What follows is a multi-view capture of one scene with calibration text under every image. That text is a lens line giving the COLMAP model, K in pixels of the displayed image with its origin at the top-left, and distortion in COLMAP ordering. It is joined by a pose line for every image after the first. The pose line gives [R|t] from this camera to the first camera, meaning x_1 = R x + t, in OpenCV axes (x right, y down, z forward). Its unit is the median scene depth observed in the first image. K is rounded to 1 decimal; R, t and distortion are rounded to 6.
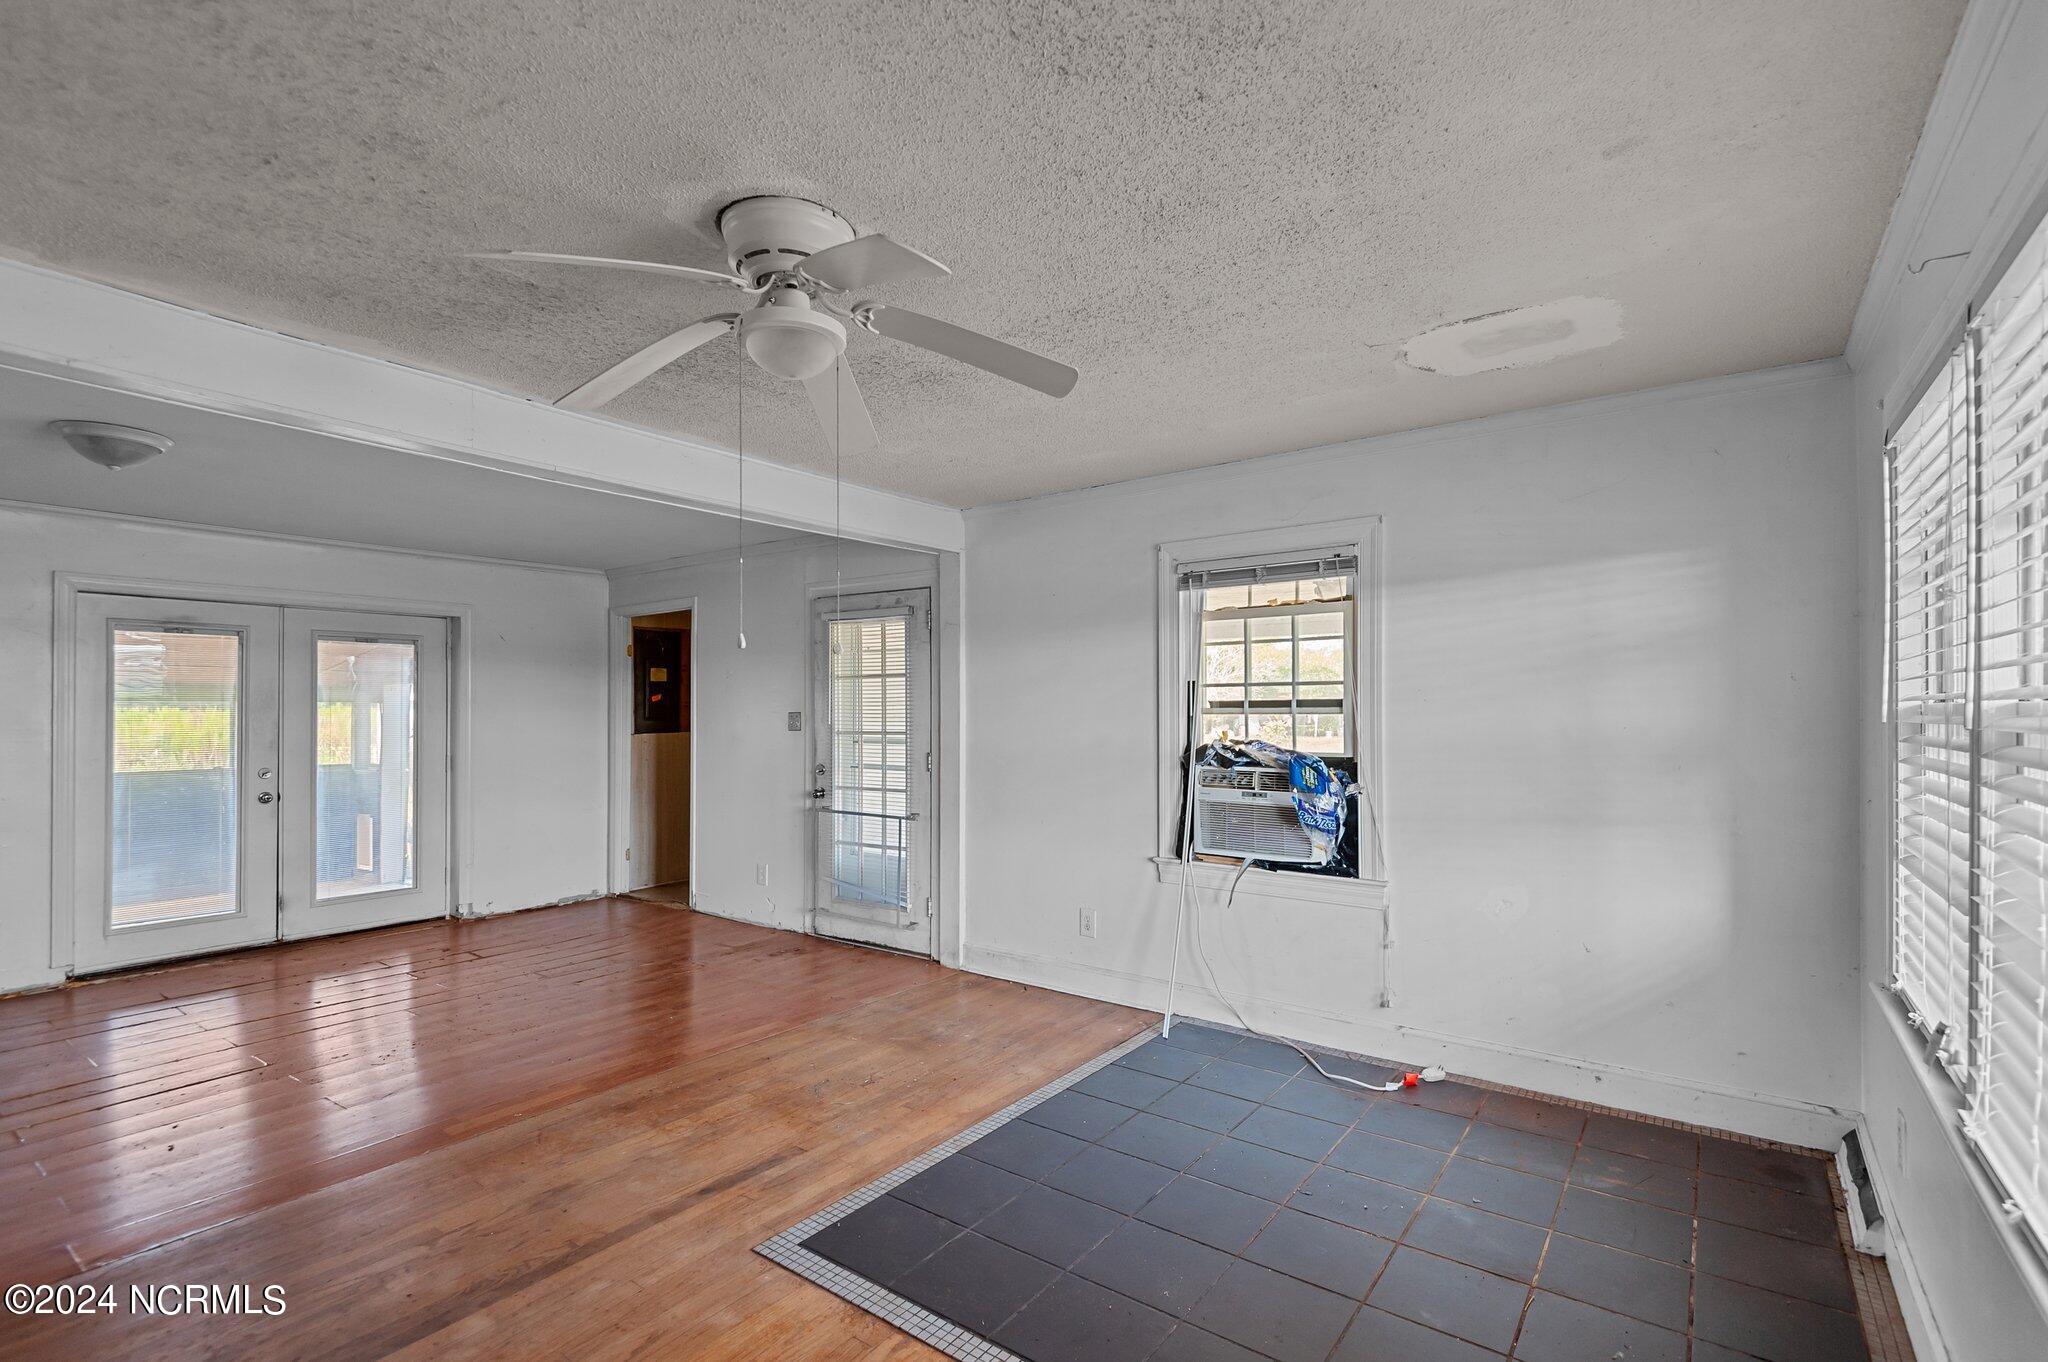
lens RADIAL K [[949.3, 0, 1024.2], [0, 949.3, 691.1], [0, 0, 1]] dist [0.035814, -0.014540]
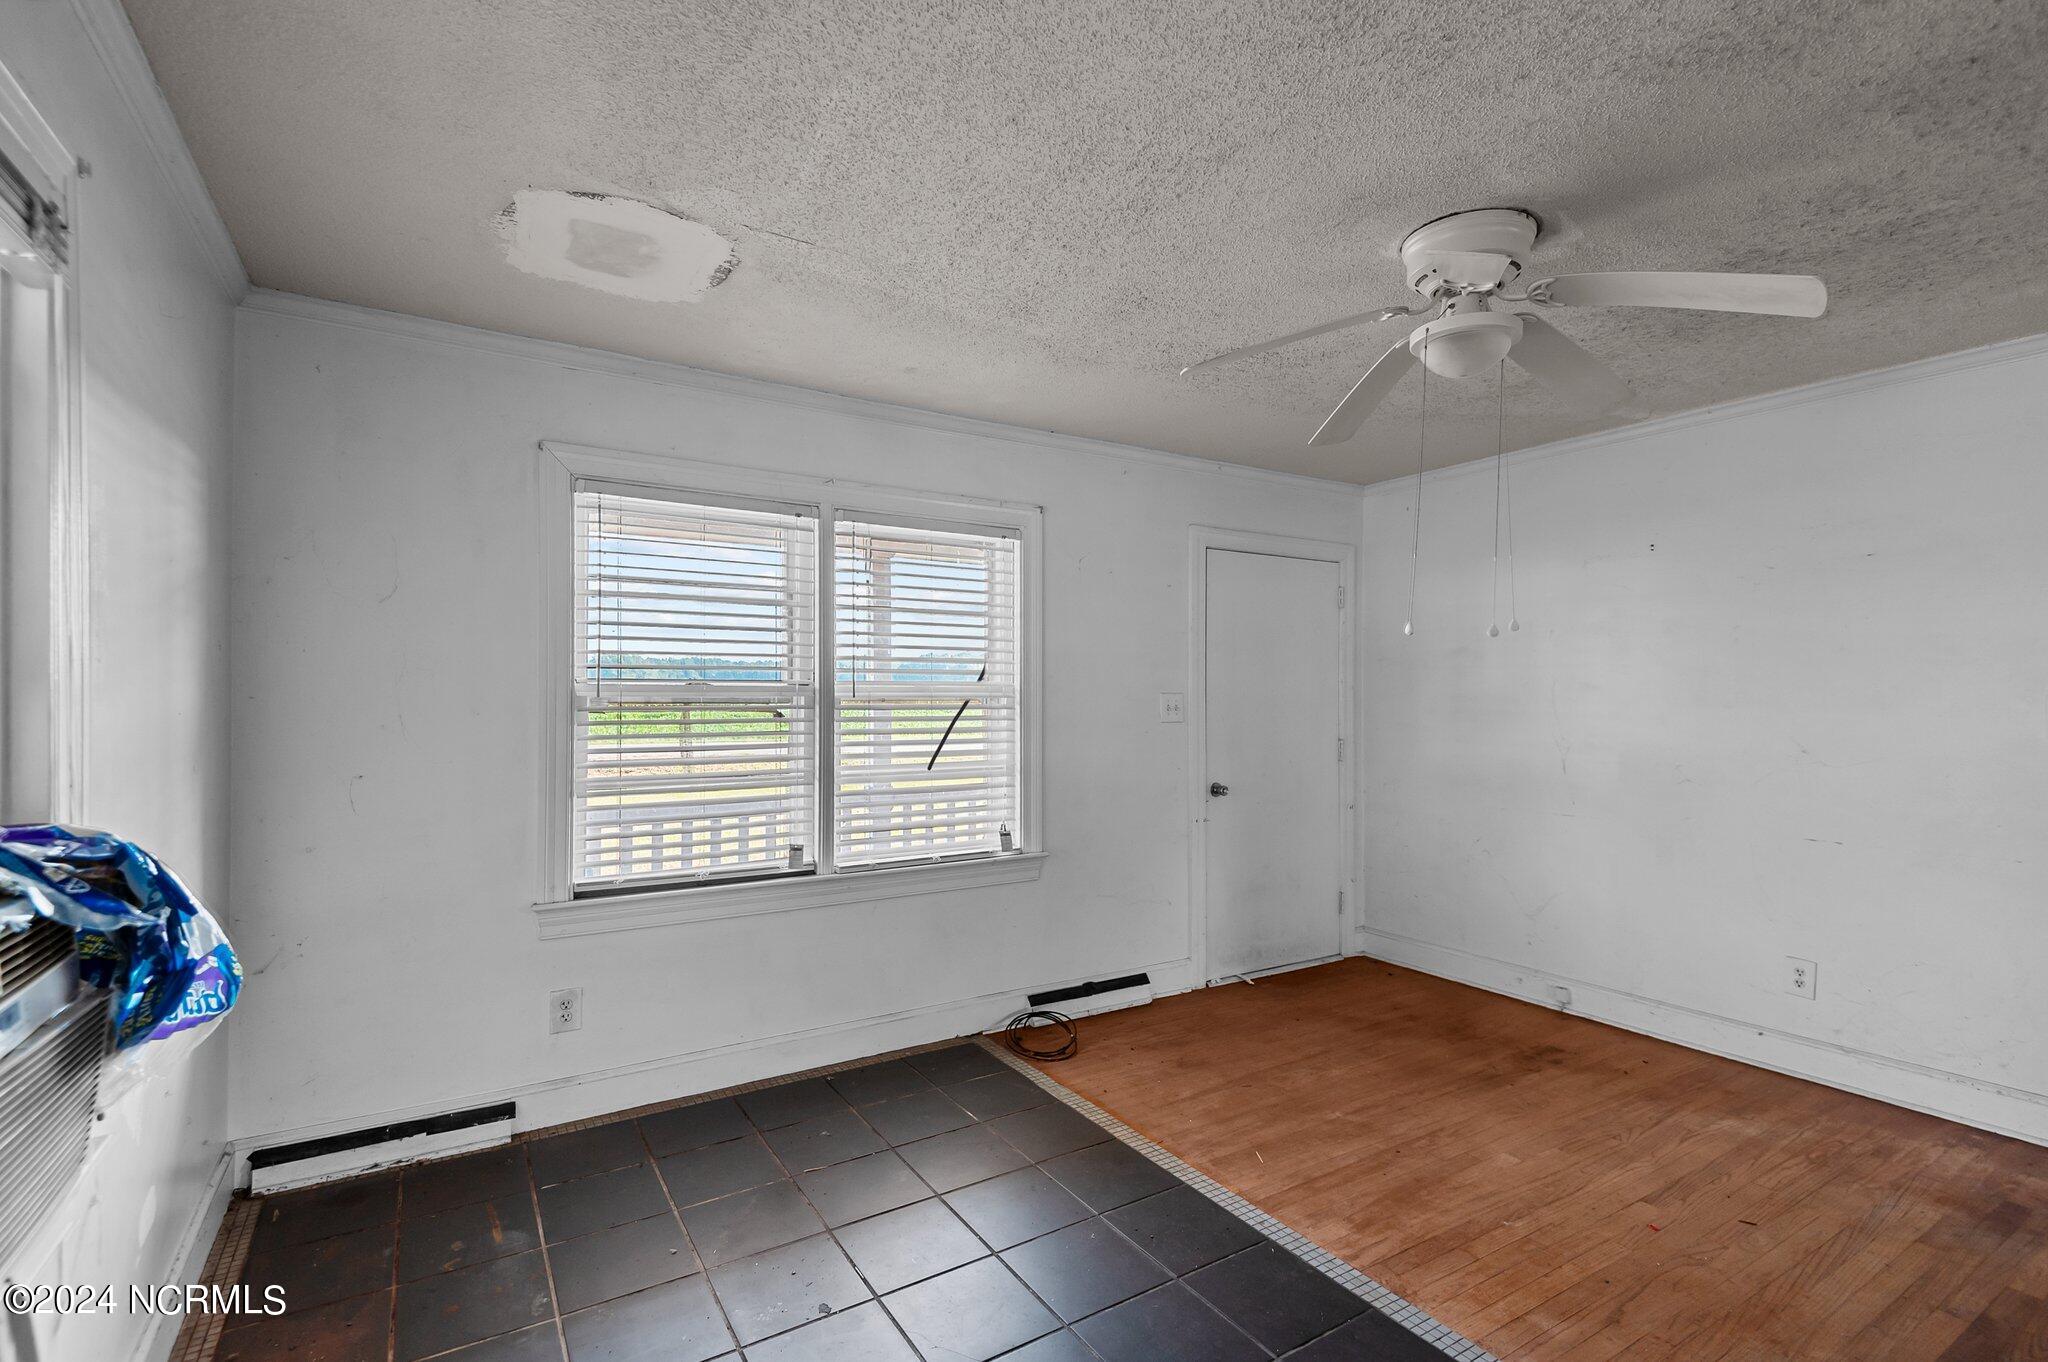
lens RADIAL K [[949.3, 0, 1024.2], [0, 949.3, 691.1], [0, 0, 1]] dist [0.035814, -0.014540]
pose [[-0.929913, -0.002928, 0.367769, -0.110439], [-0.007742, 0.999903, -0.011614, 0.023626], [-0.367699, -0.013647, -0.929845, 1.287073]]
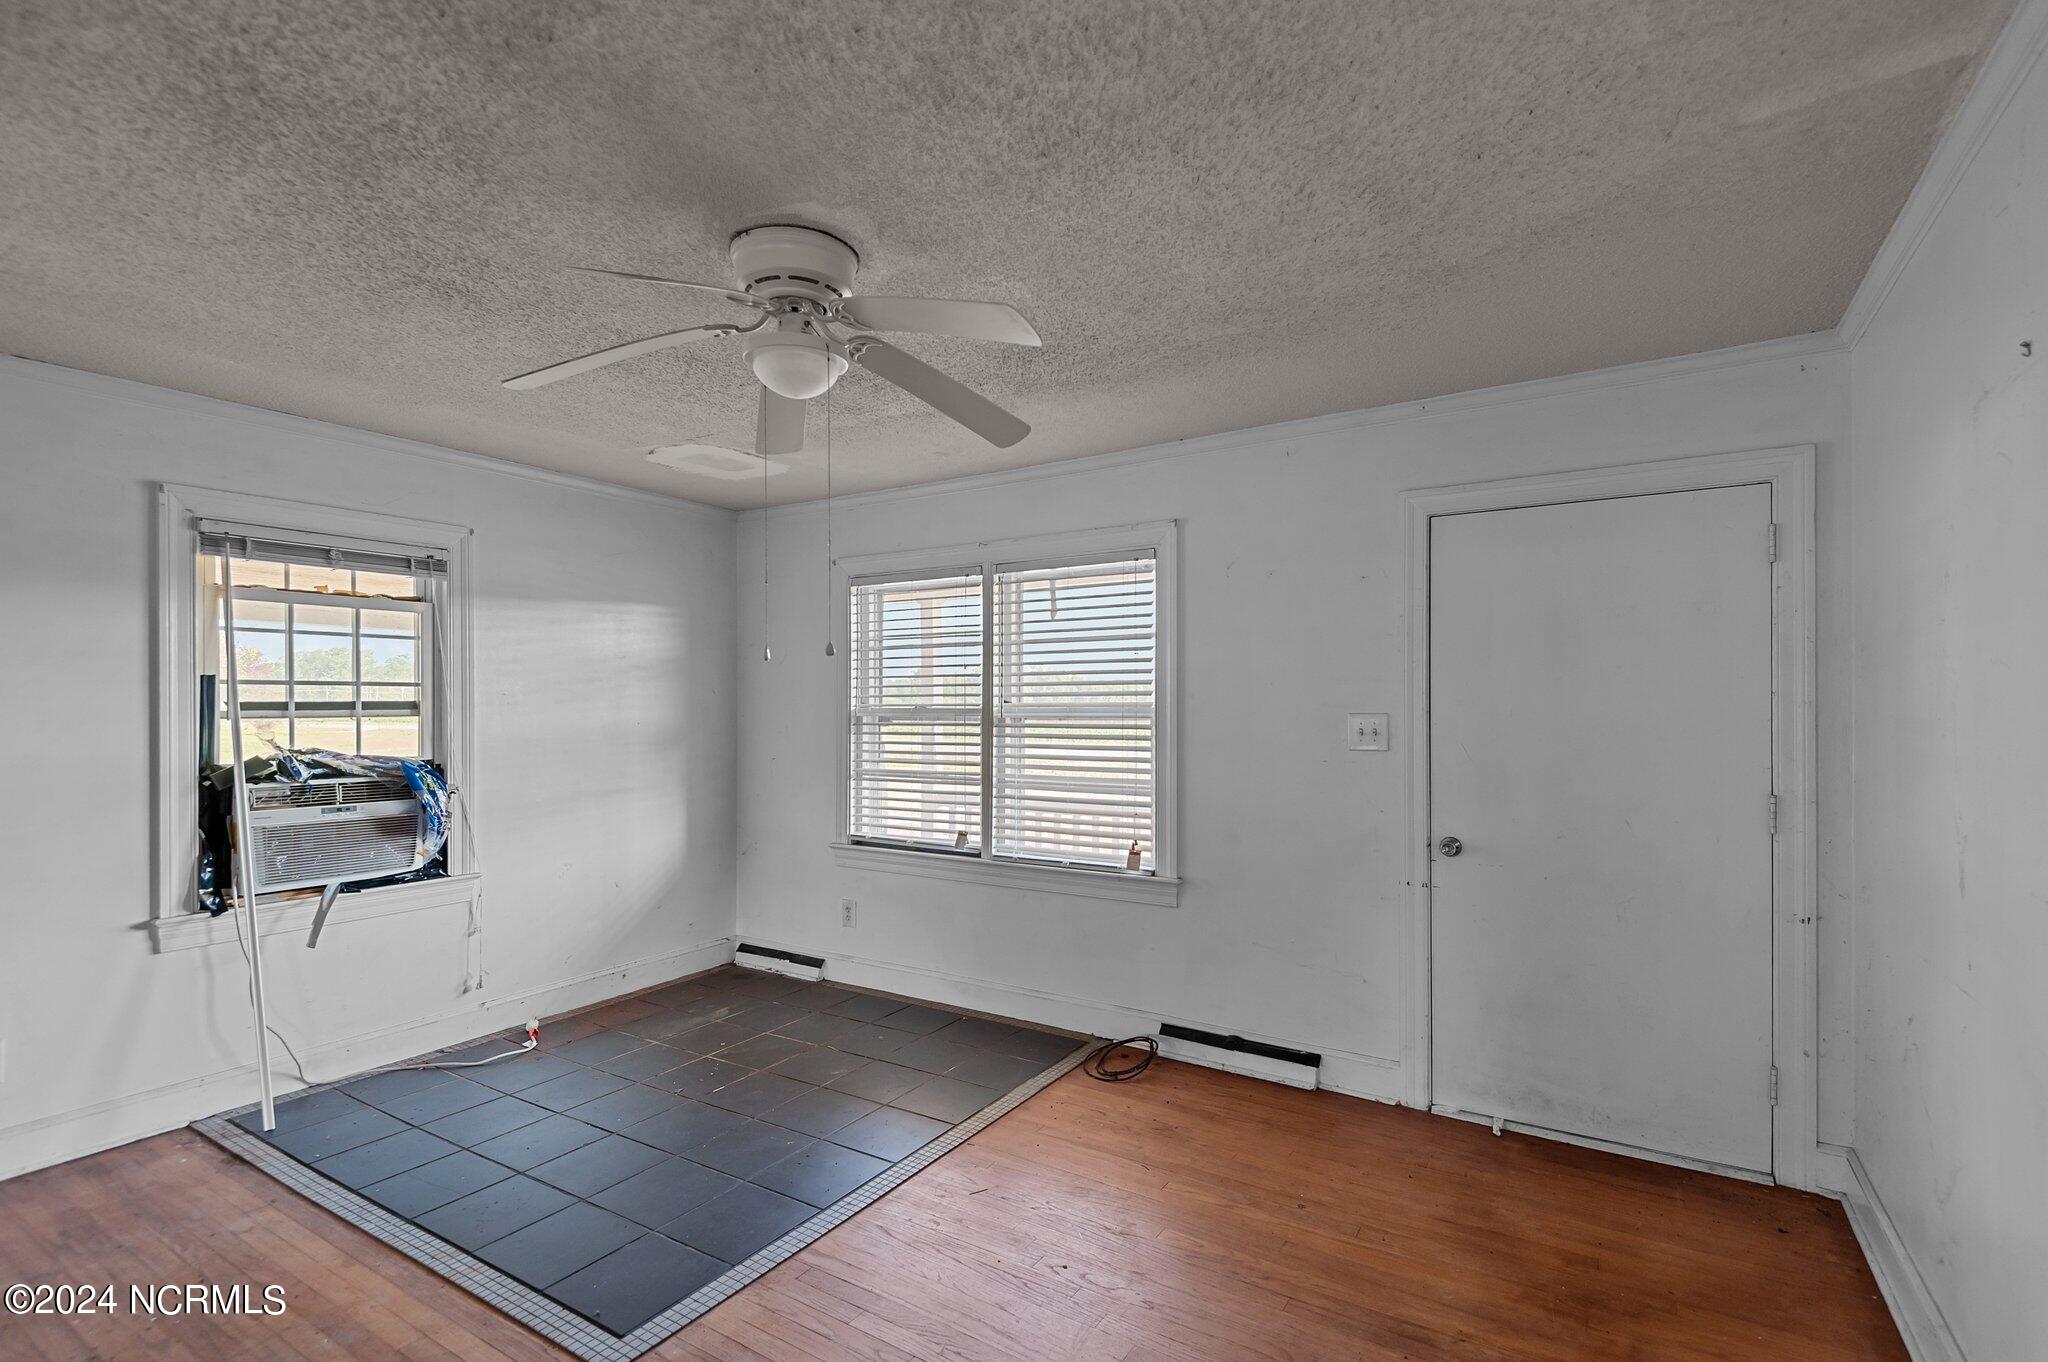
lens RADIAL K [[944.7, 0, 1023.5], [0, 944.7, 704.1], [0, 0, 1]] dist [0.033181, -0.014698]
pose [[-0.072676, 0.007663, 0.997326, -0.770969], [-0.011981, 0.999892, -0.008556, 0.013511], [-0.997284, -0.012570, -0.072576, 0.496153]]
